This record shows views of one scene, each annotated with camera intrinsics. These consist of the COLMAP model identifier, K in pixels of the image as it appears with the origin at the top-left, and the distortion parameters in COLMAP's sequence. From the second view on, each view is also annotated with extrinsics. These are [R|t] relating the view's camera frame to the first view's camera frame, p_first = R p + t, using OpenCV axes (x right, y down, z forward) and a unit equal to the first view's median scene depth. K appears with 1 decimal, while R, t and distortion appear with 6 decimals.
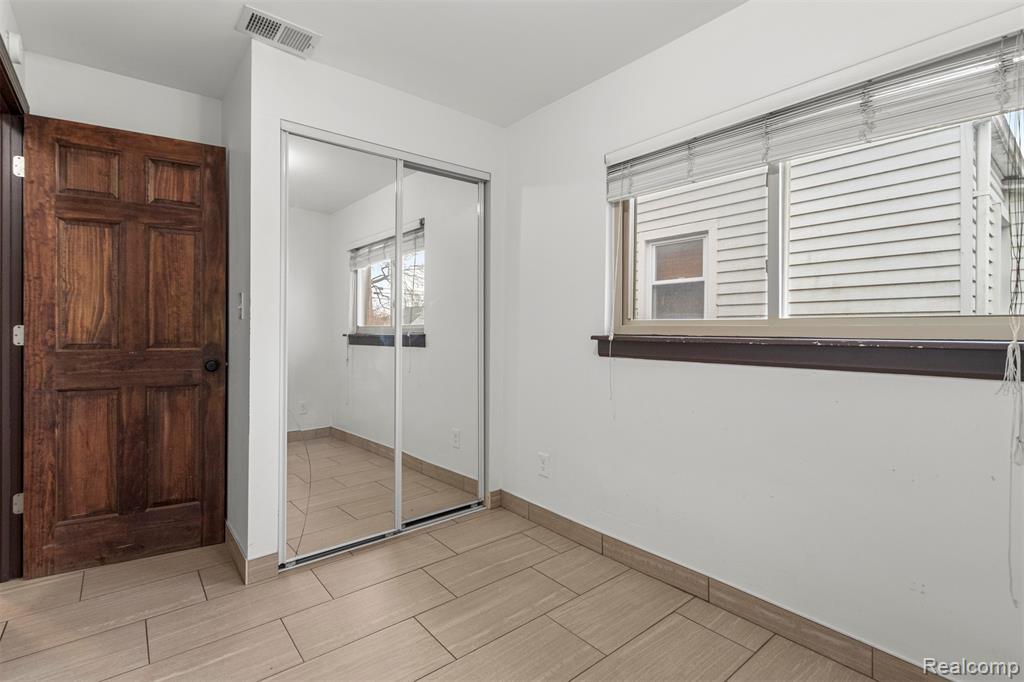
lens RADIAL K [[474.1, 0, 492.0], [0, 474.1, 329.0], [0, 0, 1]] dist [0.000345, 0.000052]
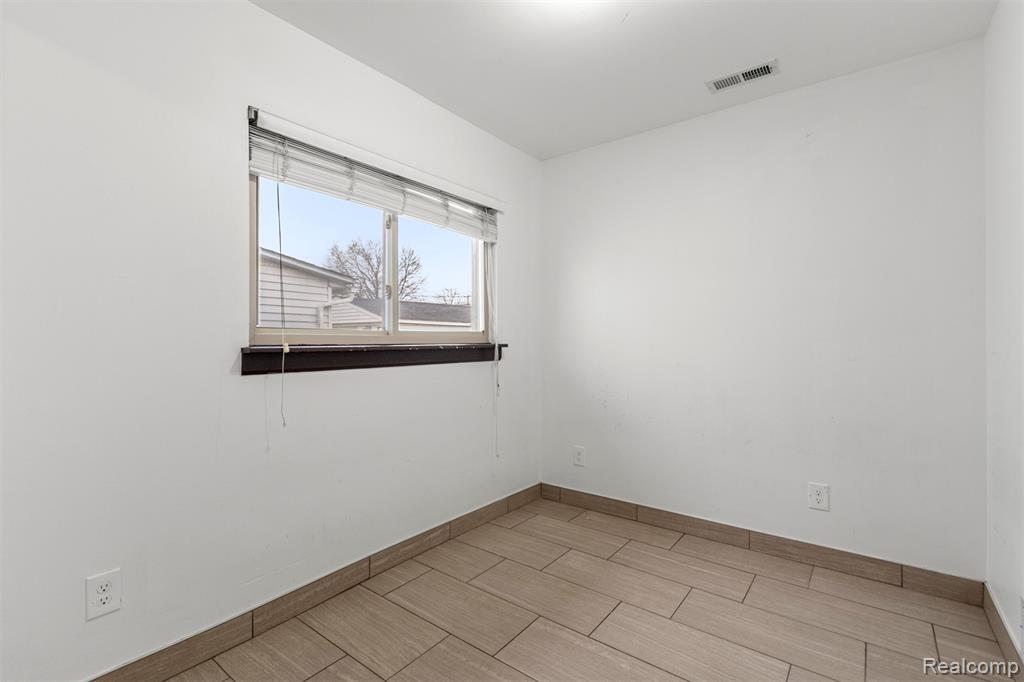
lens RADIAL K [[470.3, 0, 498.0], [0, 470.3, 341.9], [0, 0, 1]] dist [-0.000600, 0.000557]
pose [[-0.239334, -0.006392, 0.970916, -0.699063], [0.004092, 0.999963, 0.007592, 0.002052], [-0.970929, 0.005790, -0.239299, 0.955939]]
